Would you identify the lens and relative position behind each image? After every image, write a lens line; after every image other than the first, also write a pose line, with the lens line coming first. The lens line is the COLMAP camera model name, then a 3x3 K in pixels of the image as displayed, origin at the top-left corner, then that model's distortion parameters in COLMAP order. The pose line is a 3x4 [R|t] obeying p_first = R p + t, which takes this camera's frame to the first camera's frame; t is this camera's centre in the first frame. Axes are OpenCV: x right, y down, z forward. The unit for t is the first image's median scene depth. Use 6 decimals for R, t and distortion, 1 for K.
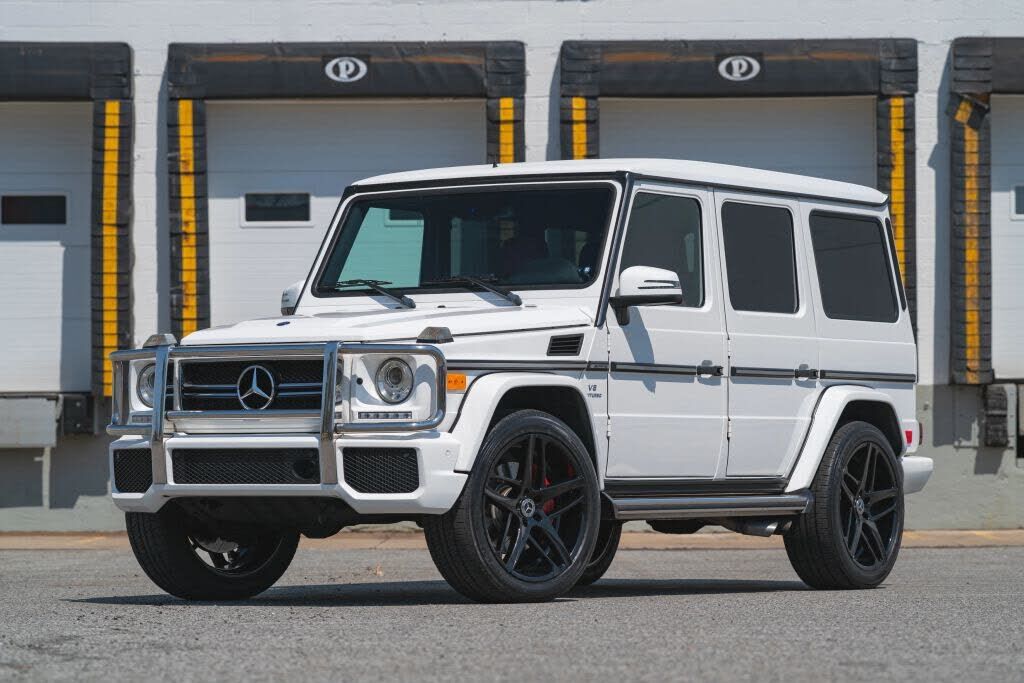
lens RADIAL K [[4021.1, 0, 512.0], [0, 4021.1, 341.5], [0, 0, 1]] dist [-0.039684, 0.073321]
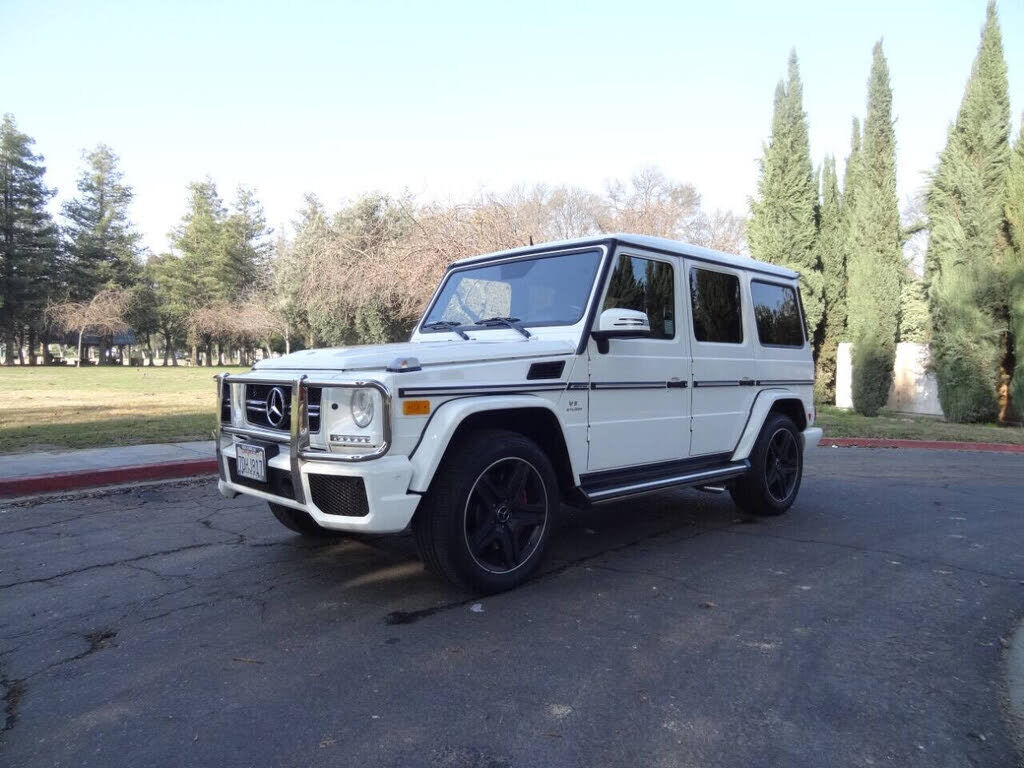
lens RADIAL K [[739.1, 0, 512.0], [0, 739.1, 384.0], [0, 0, 1]] dist [0.025366, -0.003428]
pose [[0.975994, 0.016362, -0.217181, 0.051006], [-0.004766, 0.998540, 0.053810, -0.007070], [0.217745, -0.051483, 0.974647, 0.764859]]
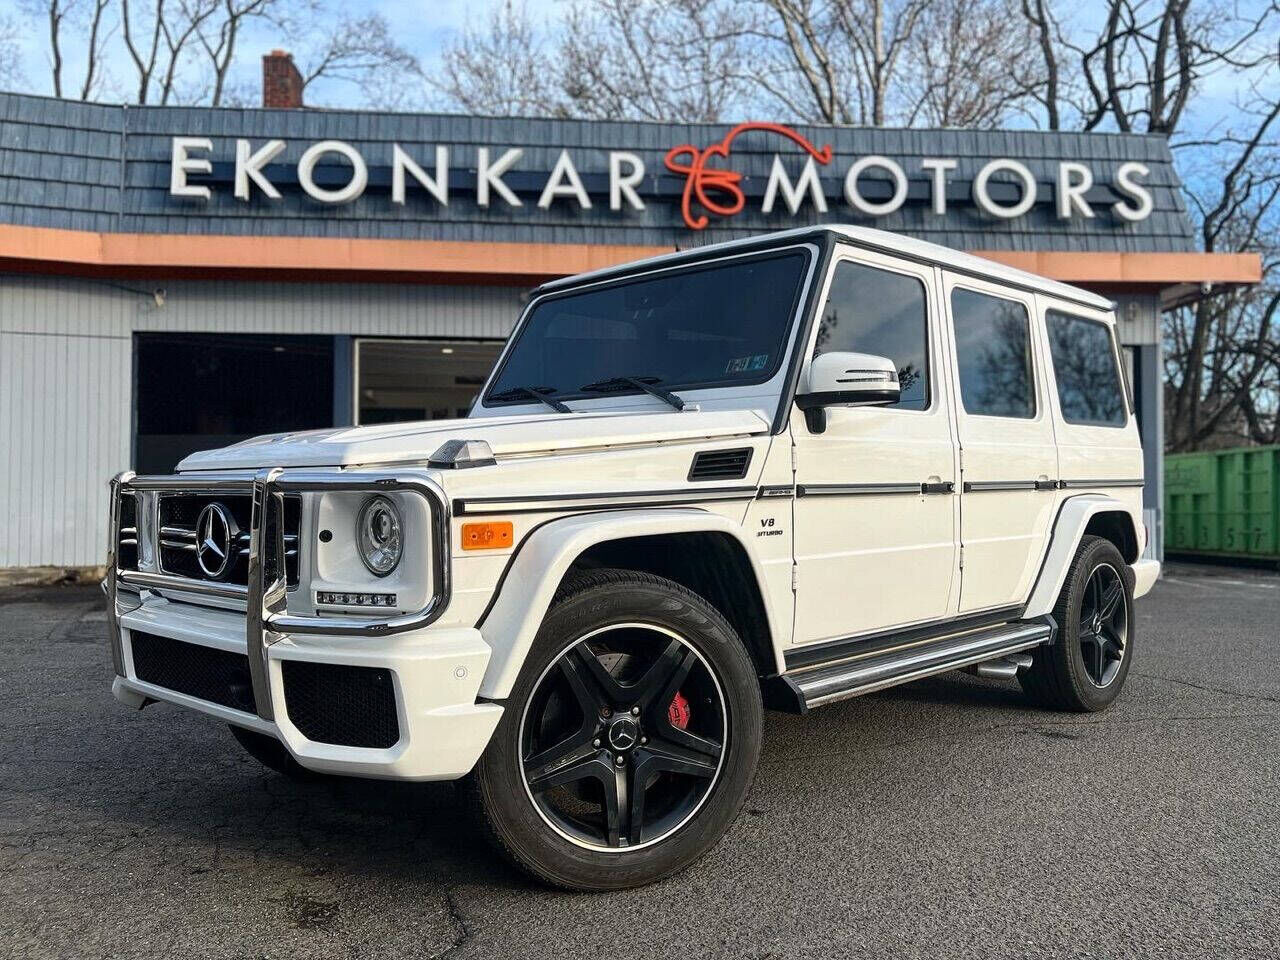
lens RADIAL K [[1106.9, 0, 665.2], [0, 1106.9, 476.8], [0, 0, 1]] dist [0.073738, -0.003127]
pose [[0.985295, -0.007626, -0.170694, 0.034547], [0.012648, 0.999518, 0.028355, -0.002269], [0.170395, -0.030097, 0.984916, 0.802042]]
